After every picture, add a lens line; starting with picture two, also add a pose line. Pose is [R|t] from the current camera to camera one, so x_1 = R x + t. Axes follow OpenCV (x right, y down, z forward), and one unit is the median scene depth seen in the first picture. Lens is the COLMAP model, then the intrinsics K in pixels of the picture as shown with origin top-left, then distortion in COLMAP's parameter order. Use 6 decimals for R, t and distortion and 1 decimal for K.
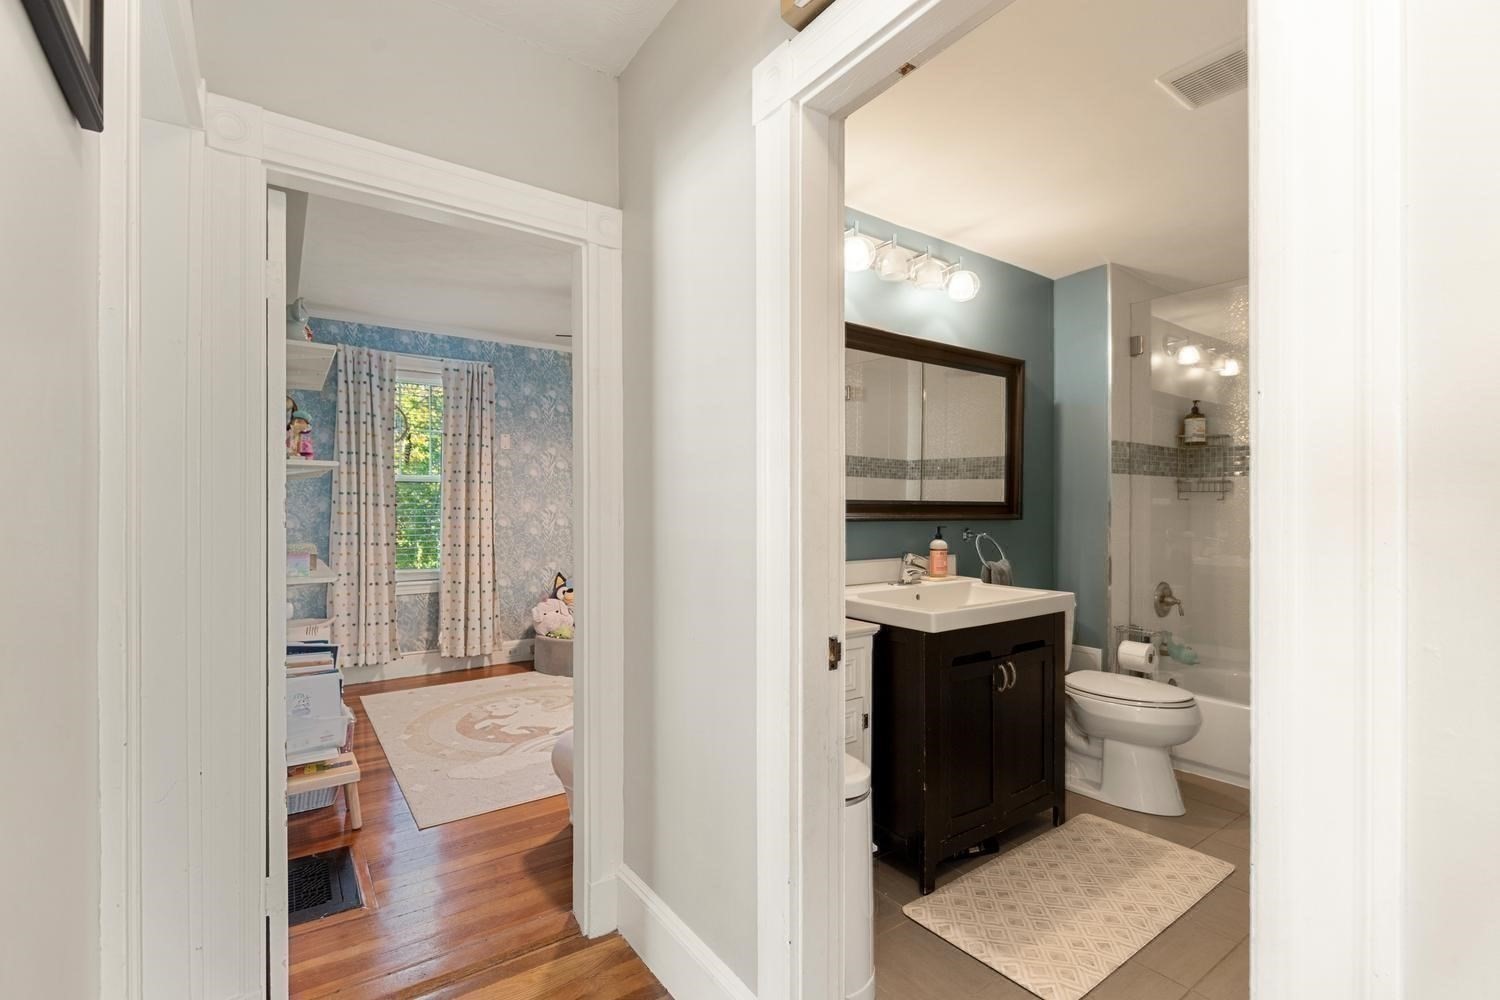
lens RADIAL K [[684.4, 0, 750.8], [0, 684.4, 503.5], [0, 0, 1]] dist [-0.002163, 0.000180]
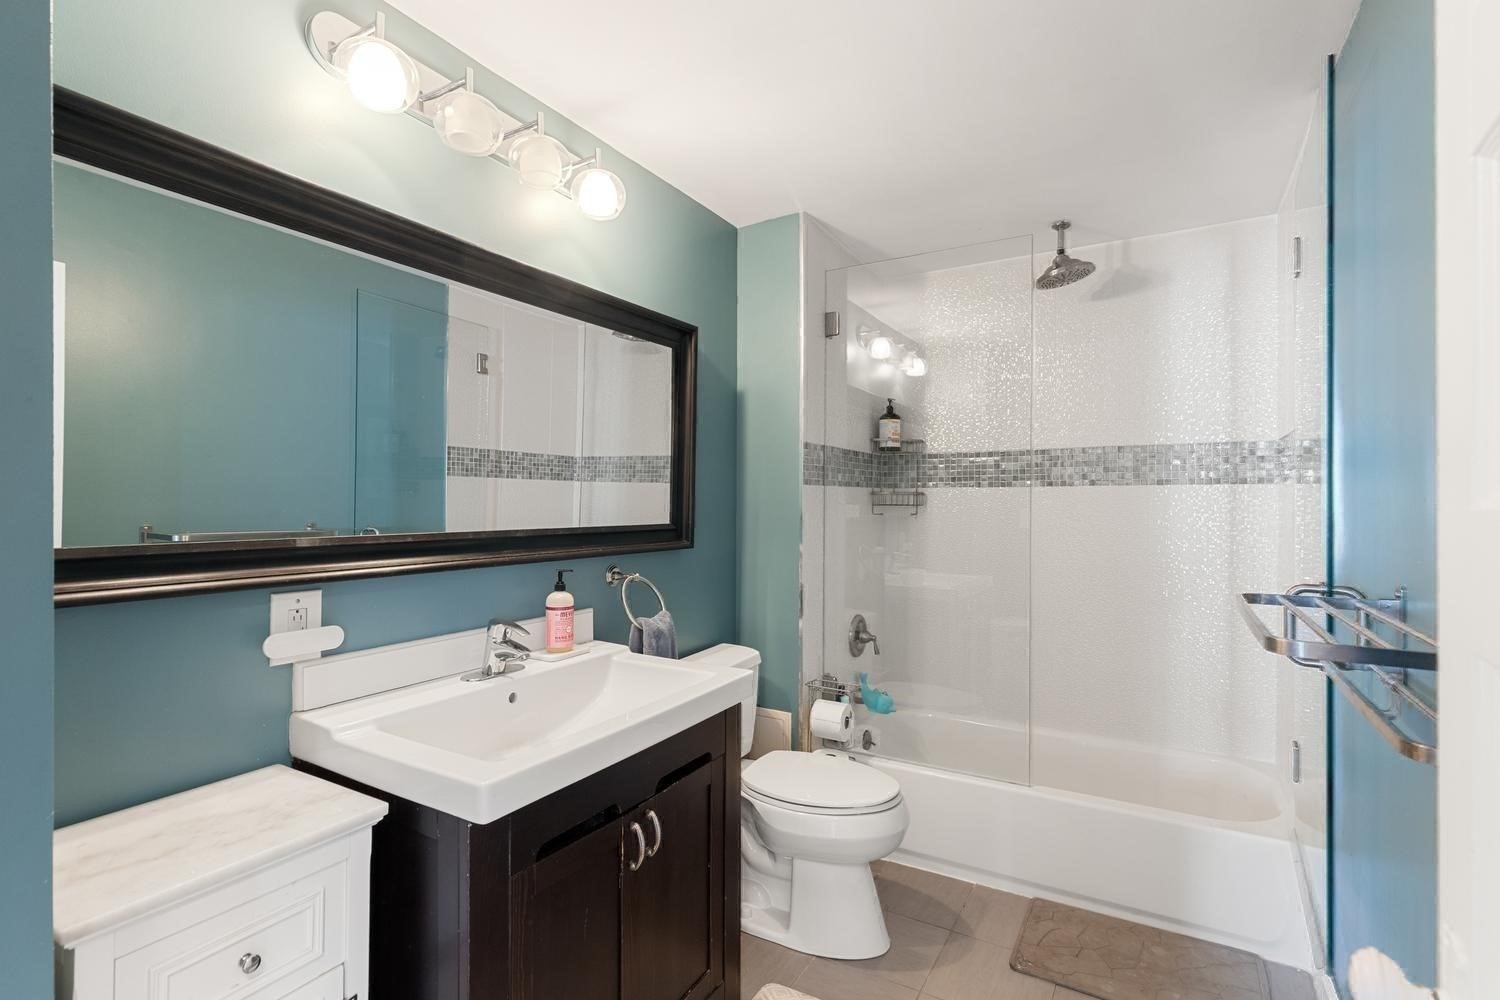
lens RADIAL K [[684.4, 0, 751.9], [0, 684.4, 498.2], [0, 0, 1]] dist [-0.002163, 0.000180]
pose [[0.915926, 0.001933, 0.401343, 0.165411], [-0.004017, 0.999982, 0.004351, -0.032565], [-0.401327, -0.005597, 0.915918, 0.318393]]
